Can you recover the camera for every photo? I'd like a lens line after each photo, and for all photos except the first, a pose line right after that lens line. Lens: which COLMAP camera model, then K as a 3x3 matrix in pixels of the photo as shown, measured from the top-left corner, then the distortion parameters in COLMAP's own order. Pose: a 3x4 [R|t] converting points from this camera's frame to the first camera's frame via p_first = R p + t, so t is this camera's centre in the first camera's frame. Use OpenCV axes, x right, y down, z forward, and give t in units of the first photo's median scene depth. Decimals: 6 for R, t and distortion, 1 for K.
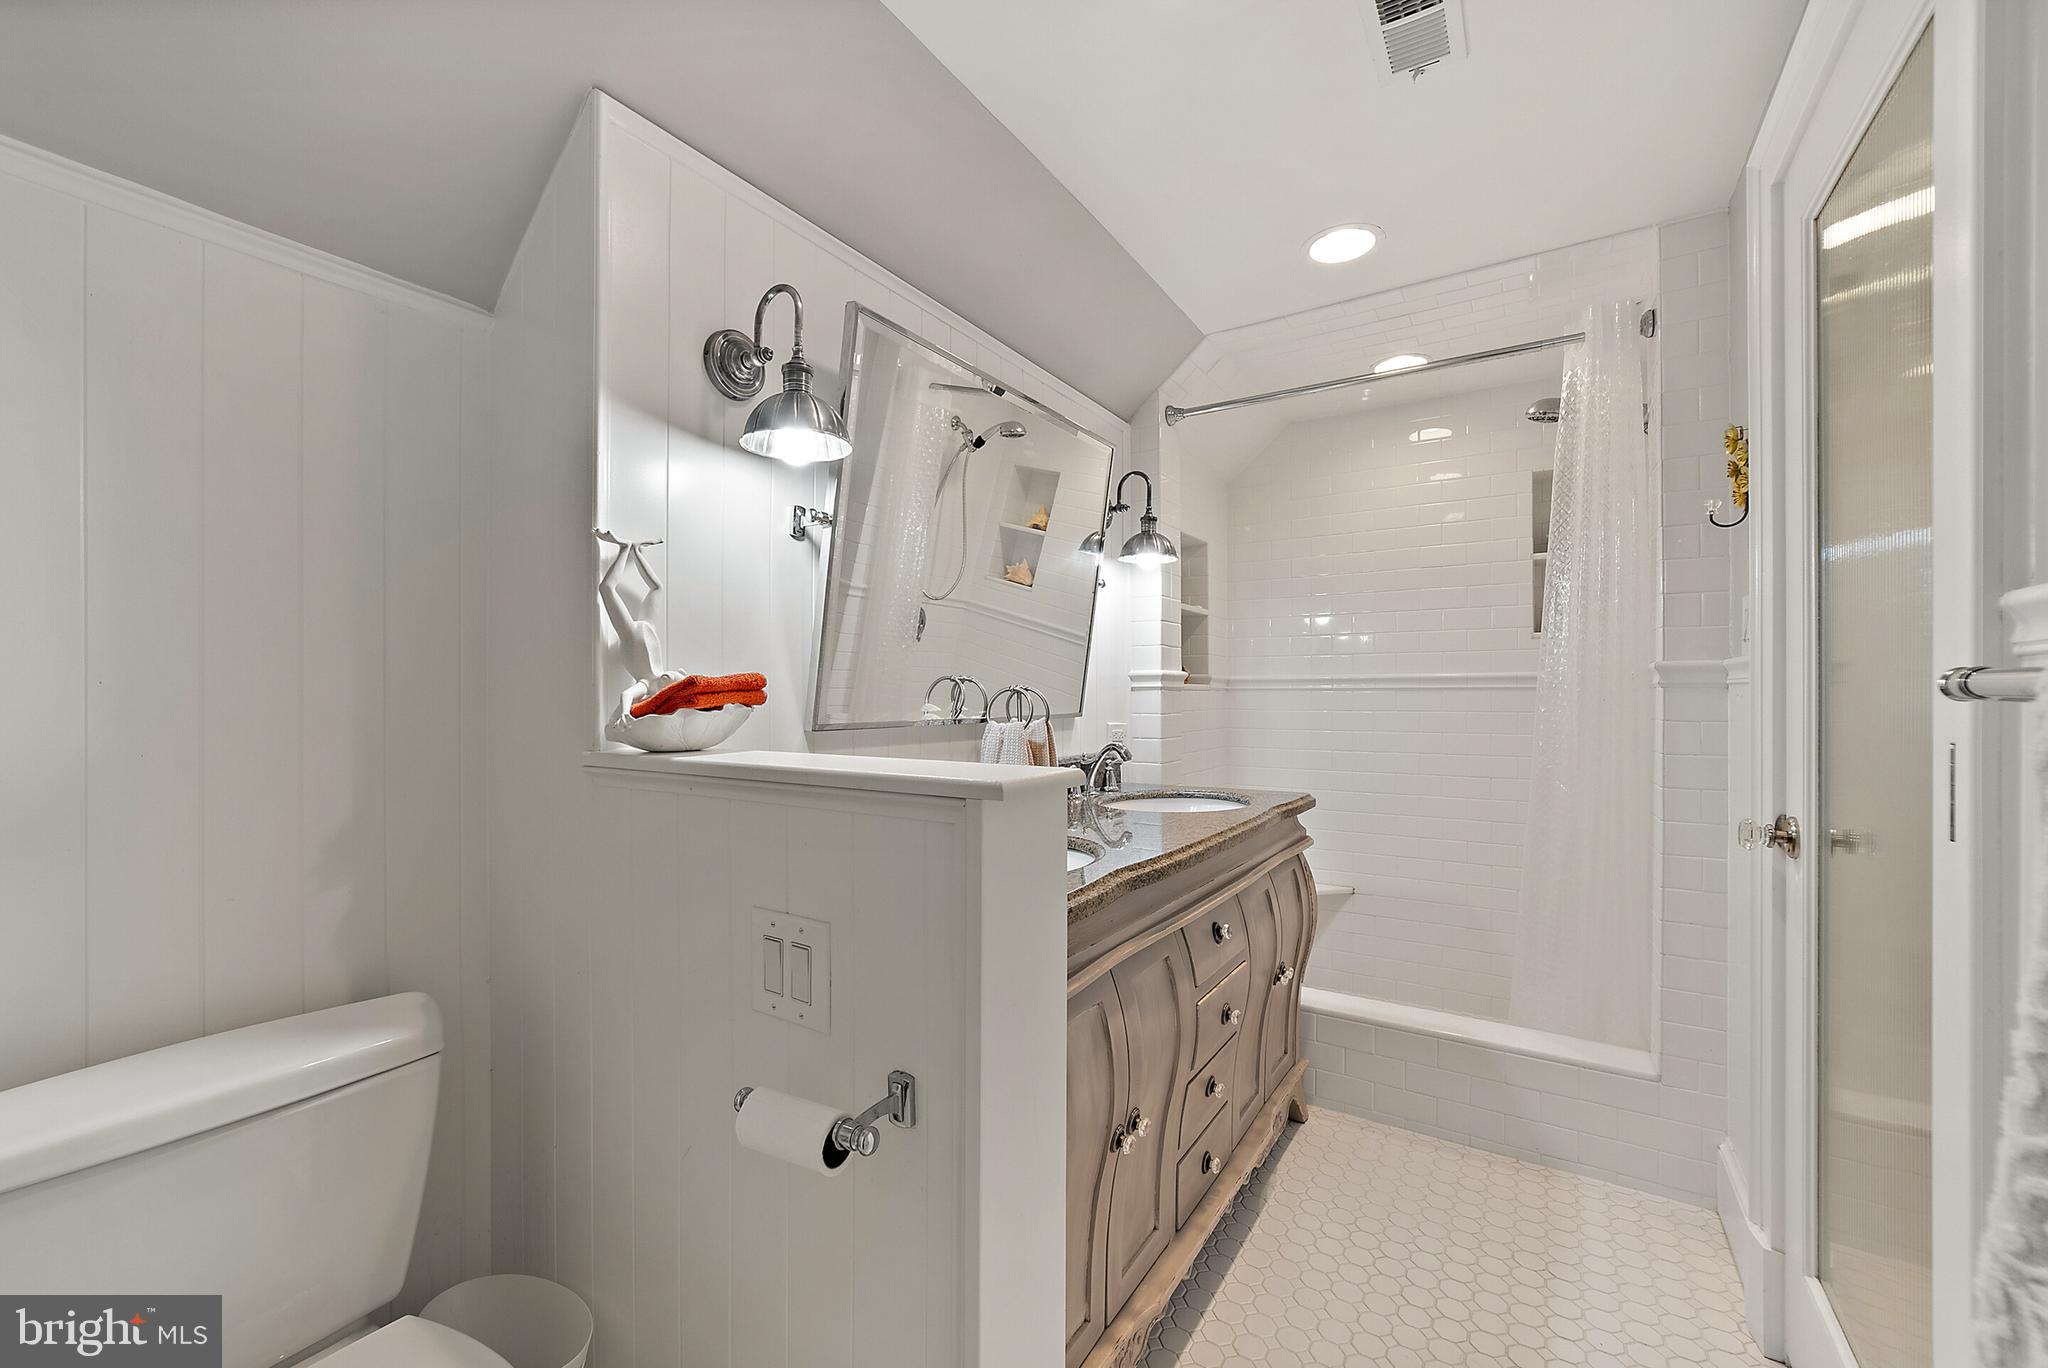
lens RADIAL K [[793.1, 0, 1020.7], [0, 793.1, 686.9], [0, 0, 1]] dist [-0.013428, 0.006764]
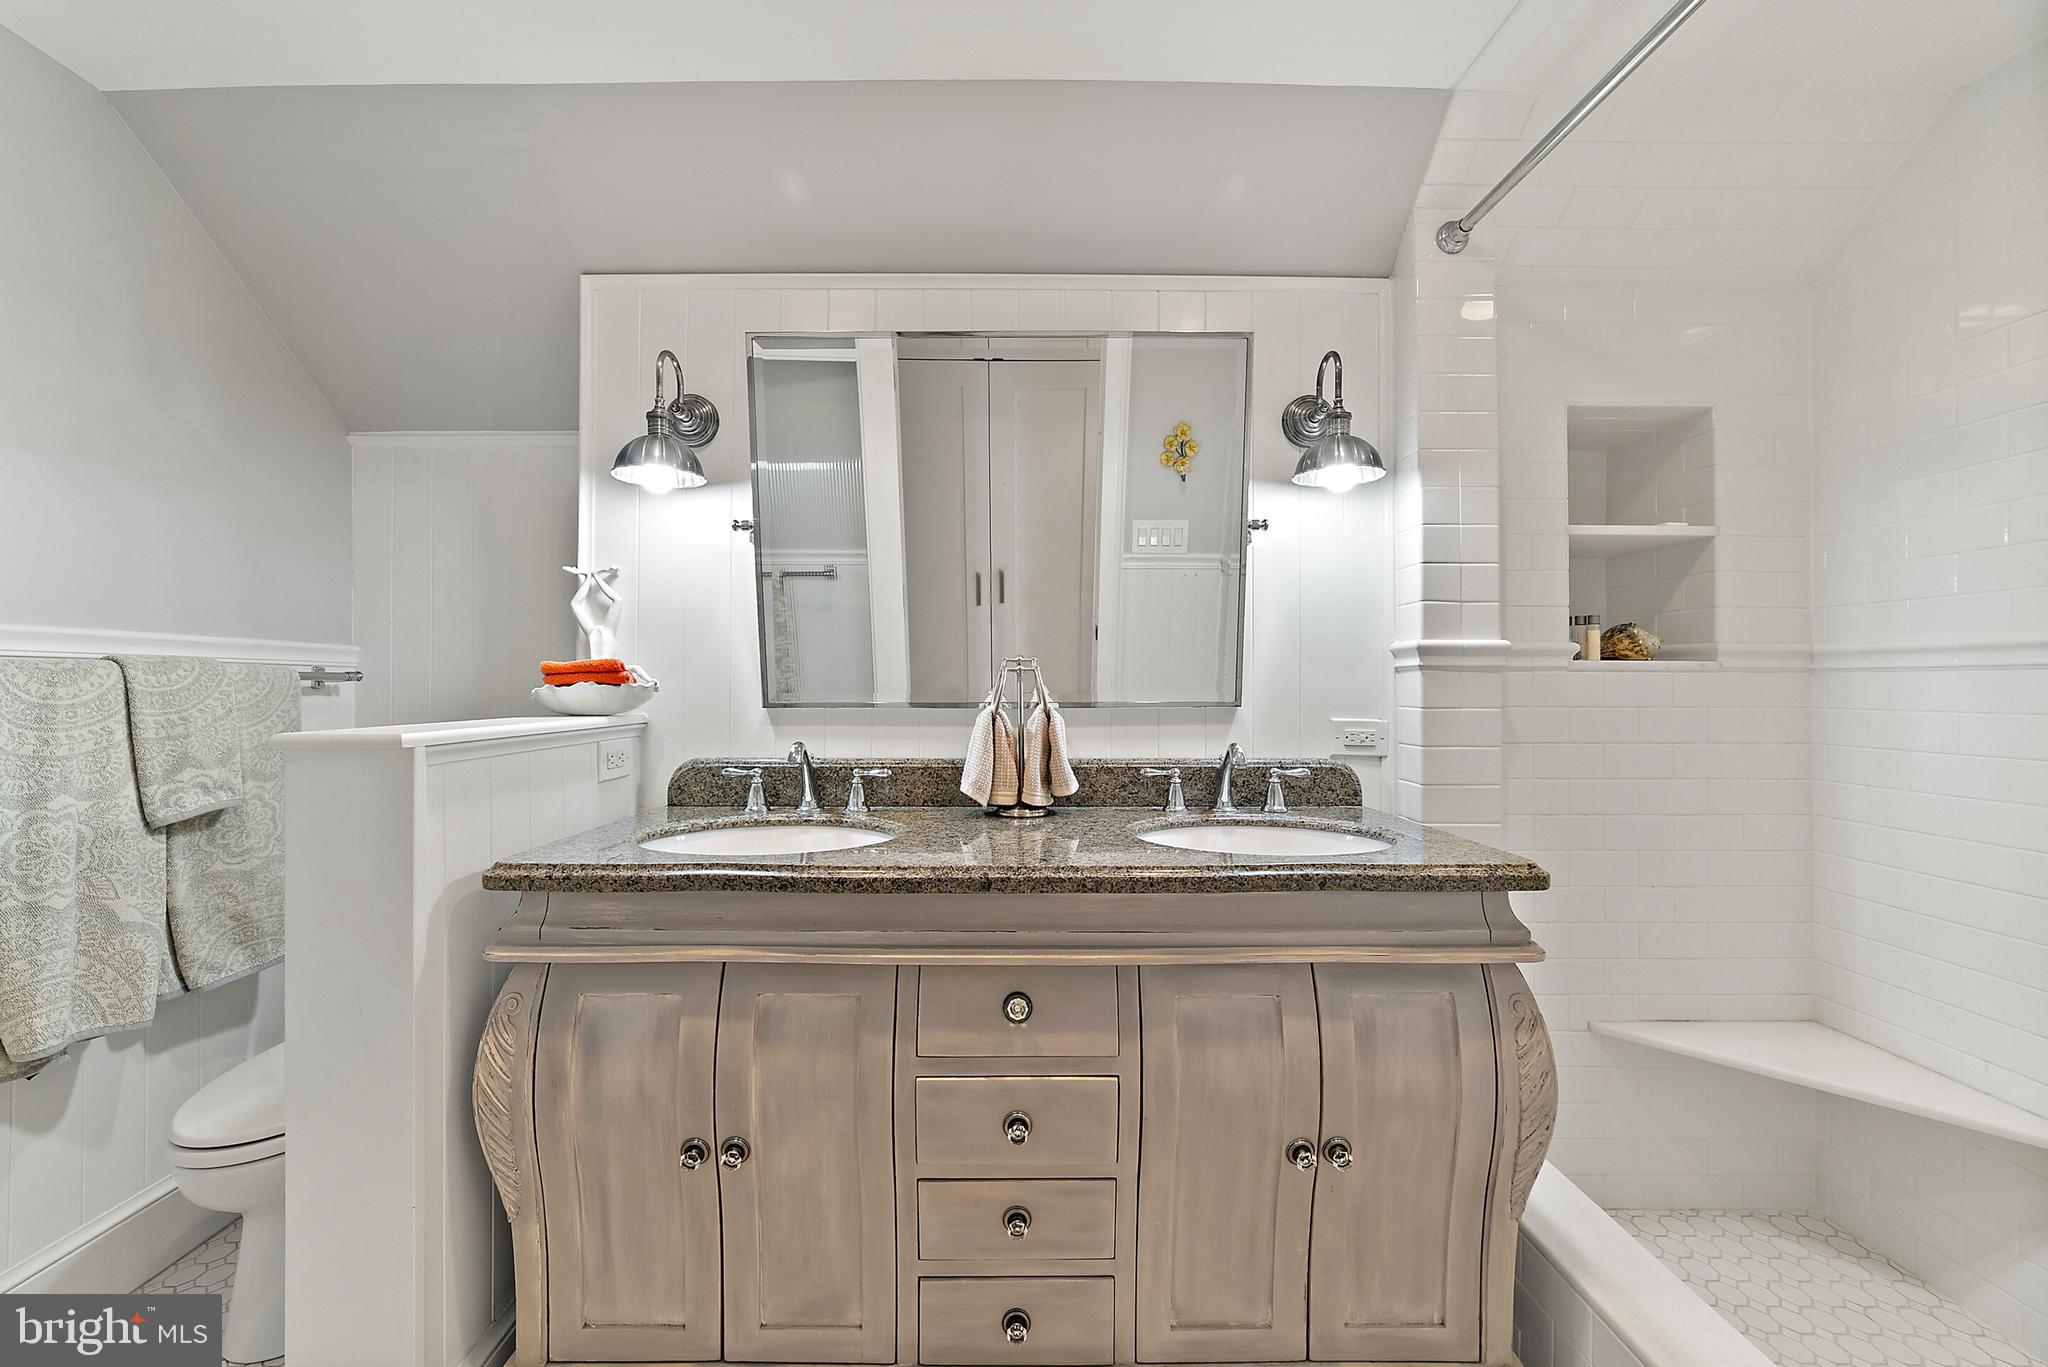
lens RADIAL K [[783.2, 0, 1024.0], [0, 783.2, 683.5], [0, 0, 1]] dist [-0.022294, 0.006679]
pose [[0.571686, -0.001478, -0.820471, 0.604909], [0.005763, 0.999981, 0.002214, 0.013332], [0.820452, -0.005994, 0.571683, 0.442112]]
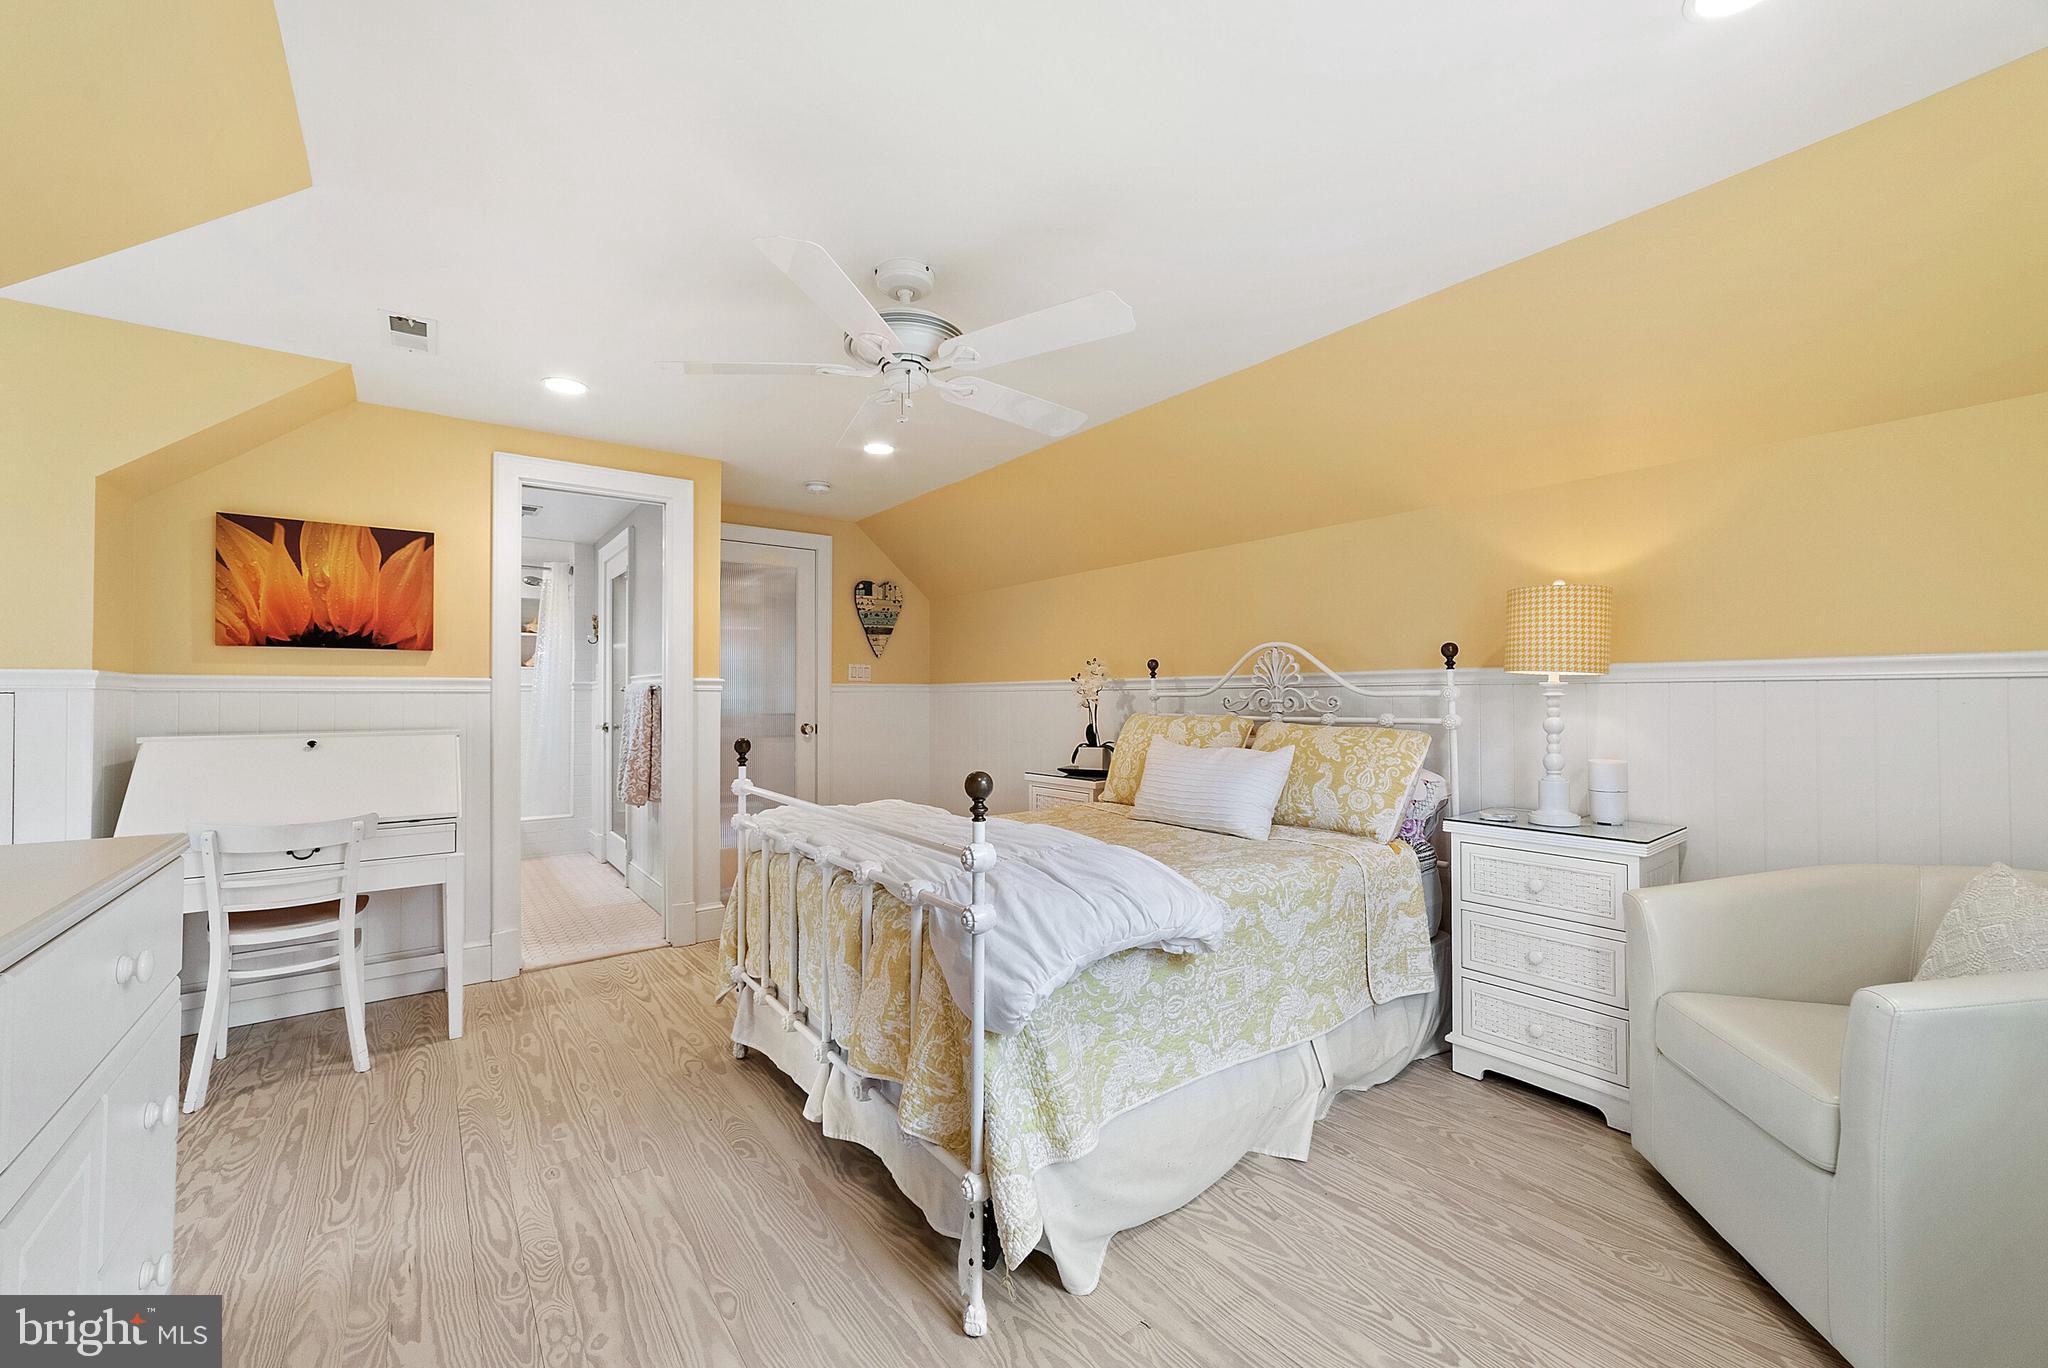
lens RADIAL K [[793.1, 0, 1020.7], [0, 793.1, 686.9], [0, 0, 1]] dist [-0.013428, 0.006764]
pose [[0.319265, 0.006515, 0.947643, -1.328276], [0.001176, 0.999973, -0.007272, 0.004329], [-0.947665, 0.003436, 0.319249, -1.398897]]
